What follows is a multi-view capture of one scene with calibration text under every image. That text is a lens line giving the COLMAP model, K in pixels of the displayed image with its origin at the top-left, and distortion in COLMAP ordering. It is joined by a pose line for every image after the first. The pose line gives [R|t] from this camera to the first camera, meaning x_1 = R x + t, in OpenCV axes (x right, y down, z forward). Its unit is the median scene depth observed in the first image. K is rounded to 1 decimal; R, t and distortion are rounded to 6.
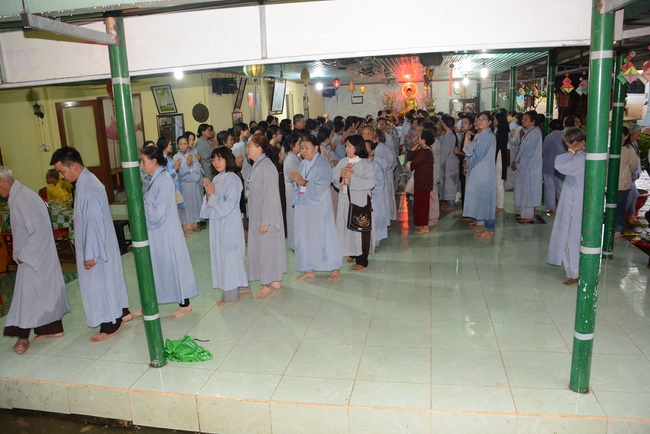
lens RADIAL K [[508.8, 0, 325.0], [0, 508.8, 217.0], [0, 0, 1]] dist [-0.150001, 0.104807]
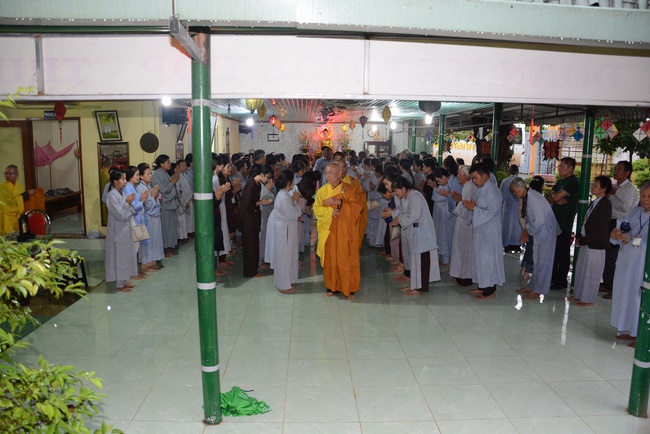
lens RADIAL K [[508.8, 0, 325.0], [0, 508.8, 217.0], [0, 0, 1]] dist [-0.150001, 0.104807]
pose [[0.972352, 0.022549, 0.232428, -0.140320], [-0.005258, 0.997189, -0.074748, -0.000695], [-0.233460, 0.071459, 0.969737, 0.026892]]
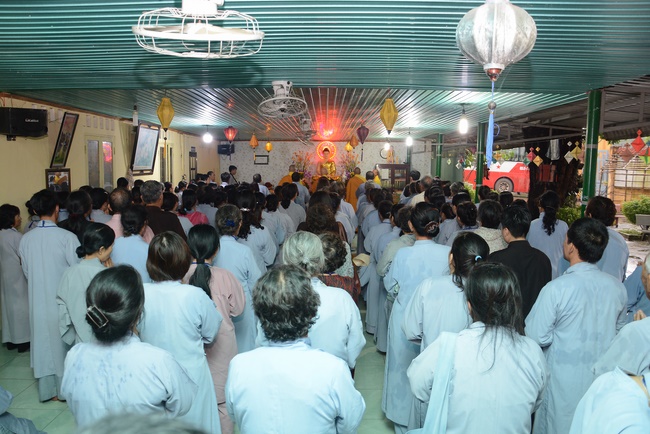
lens RADIAL K [[508.8, 0, 325.0], [0, 508.8, 217.0], [0, 0, 1]] dist [-0.150001, 0.104807]
pose [[0.981890, 0.033700, 0.186429, 0.033913], [-0.011609, 0.992905, -0.118340, -0.100708], [-0.189094, 0.114032, 0.975315, 0.435287]]
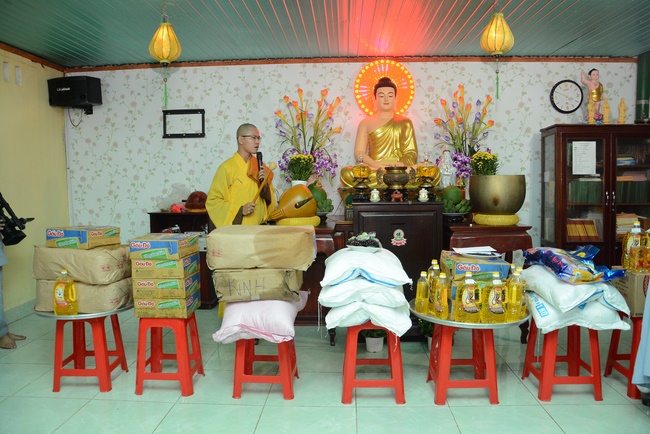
lens RADIAL K [[508.8, 0, 325.0], [0, 508.8, 217.0], [0, 0, 1]] dist [-0.150001, 0.104807]
pose [[0.988244, 0.021347, 0.151389, 0.206799], [-0.001070, 0.991146, -0.132774, -0.315119], [-0.152883, 0.131051, 0.979516, 1.562077]]
